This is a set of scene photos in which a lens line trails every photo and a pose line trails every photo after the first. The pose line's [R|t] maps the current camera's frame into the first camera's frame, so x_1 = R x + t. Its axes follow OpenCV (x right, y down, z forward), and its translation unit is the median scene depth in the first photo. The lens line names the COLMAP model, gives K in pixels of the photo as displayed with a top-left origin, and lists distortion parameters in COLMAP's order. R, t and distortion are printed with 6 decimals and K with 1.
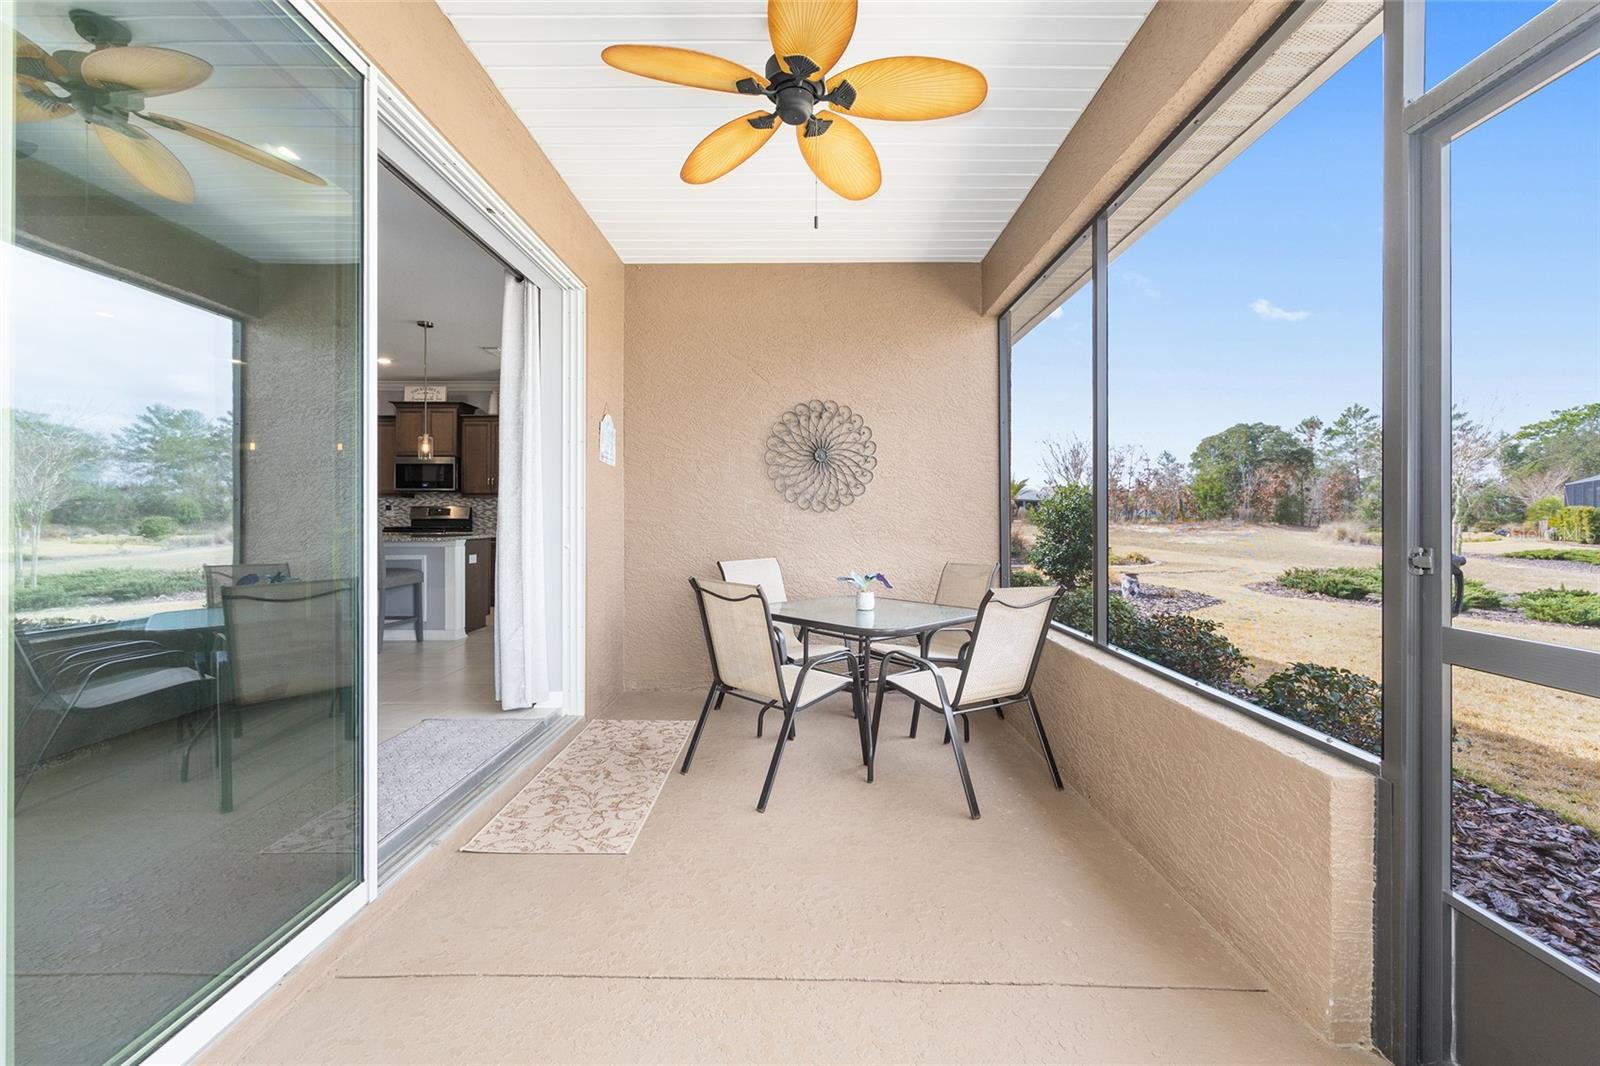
lens RADIAL K [[641.5, 0, 800.0], [0, 641.5, 533.0], [0, 0, 1]] dist [-0.003649, 0.002542]
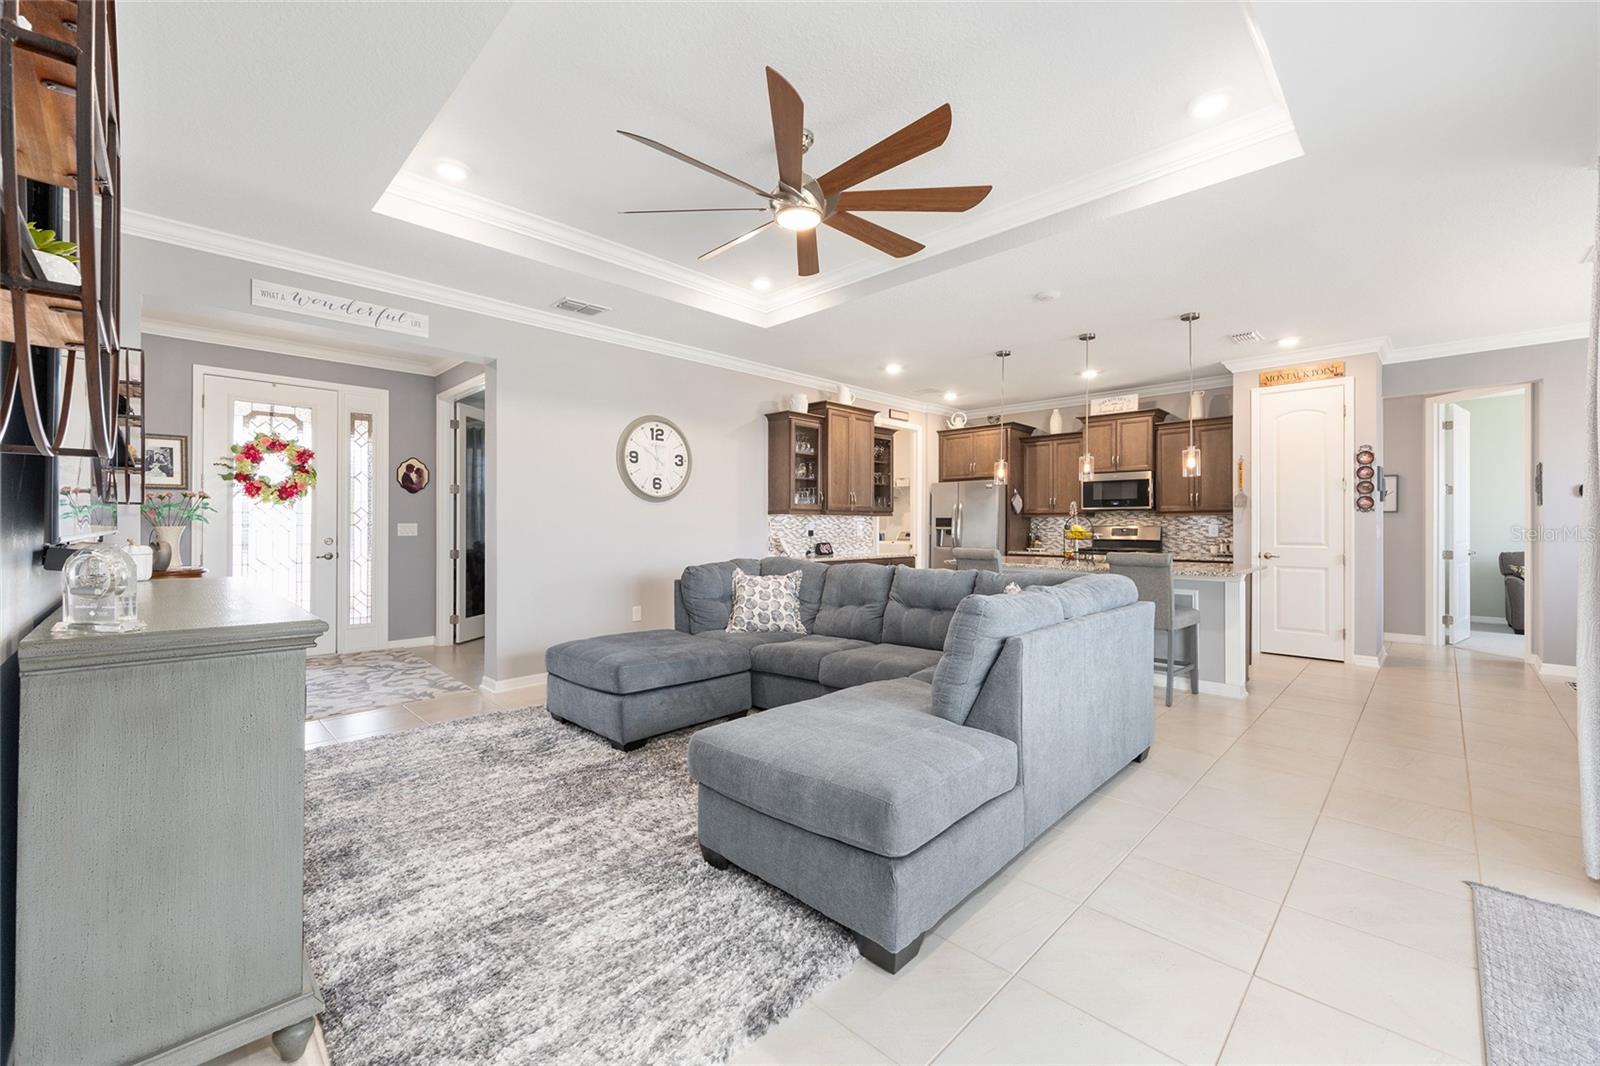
lens RADIAL K [[641.5, 0, 800.0], [0, 641.5, 533.0], [0, 0, 1]] dist [-0.003649, 0.002542]
pose [[0.715159, 0.000469, -0.698962, -0.263925], [-0.010430, 0.999896, -0.010001, -0.018545], [0.698884, 0.014442, 0.715089, 0.025188]]
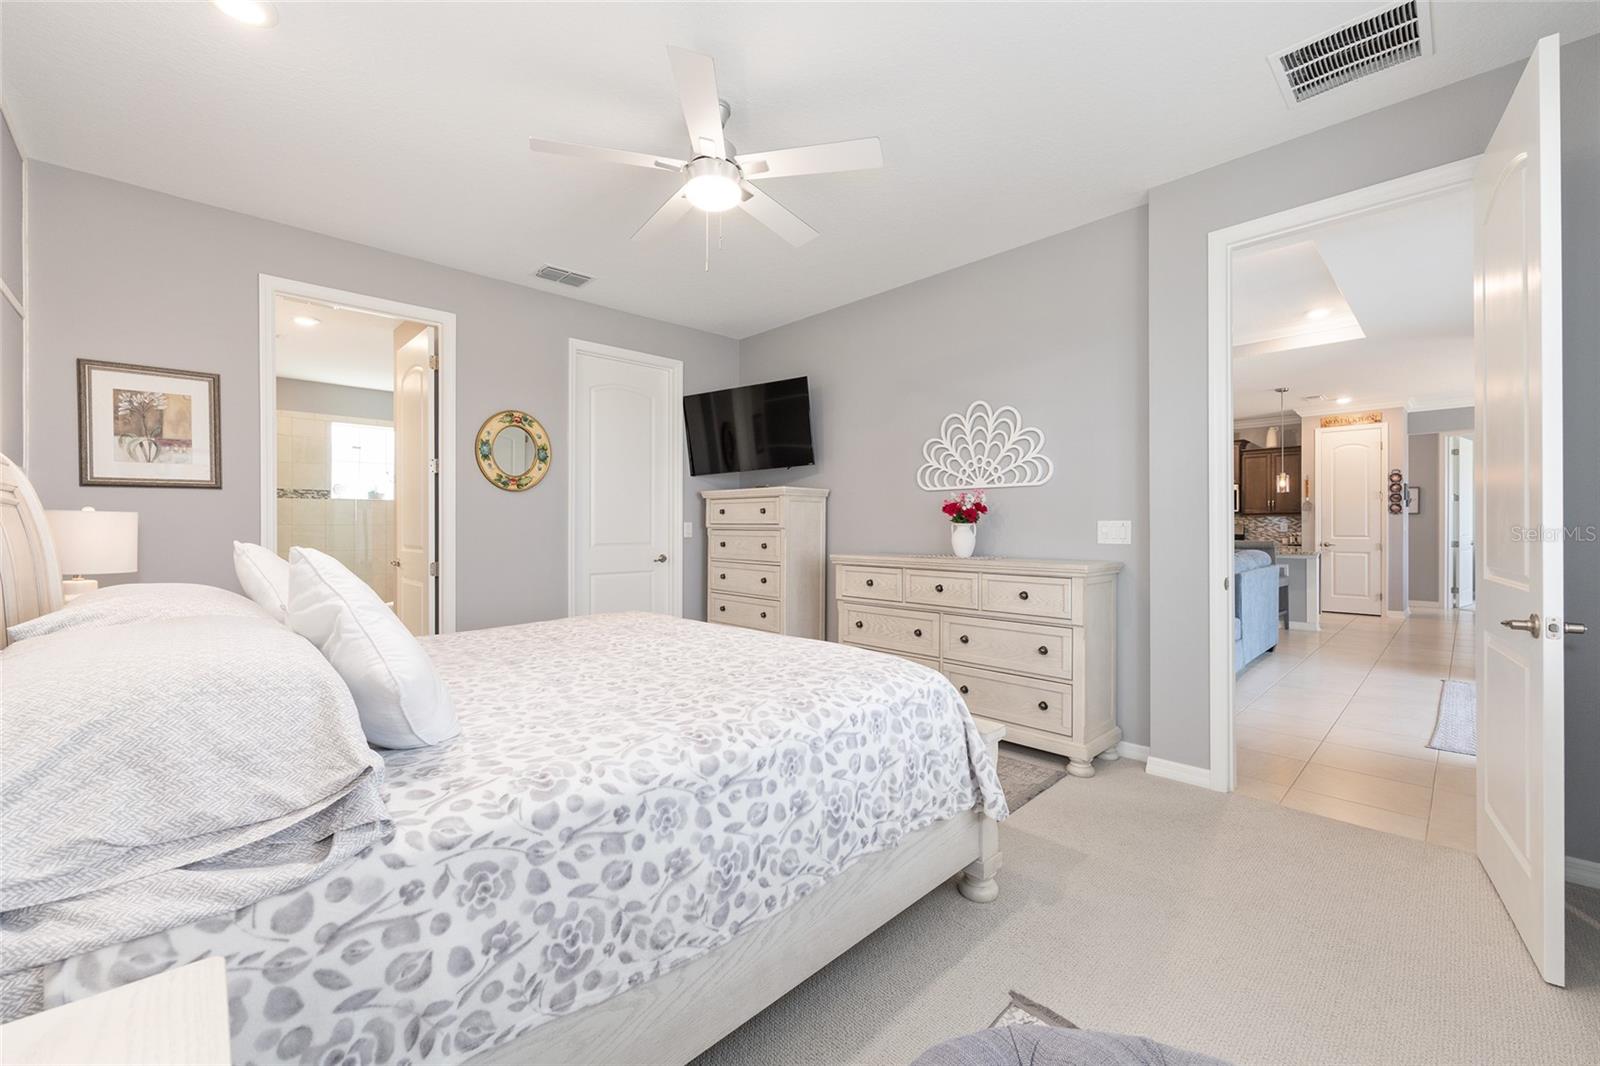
lens RADIAL K [[639.4, 0, 800.0], [0, 639.4, 533.0], [0, 0, 1]] dist [-0.002826, -0.000029]
pose [[0.696466, 0.001579, -0.717588, -0.241915], [-0.009531, 0.999930, -0.007050, -0.008281], [0.717527, 0.011750, 0.696432, -0.460569]]
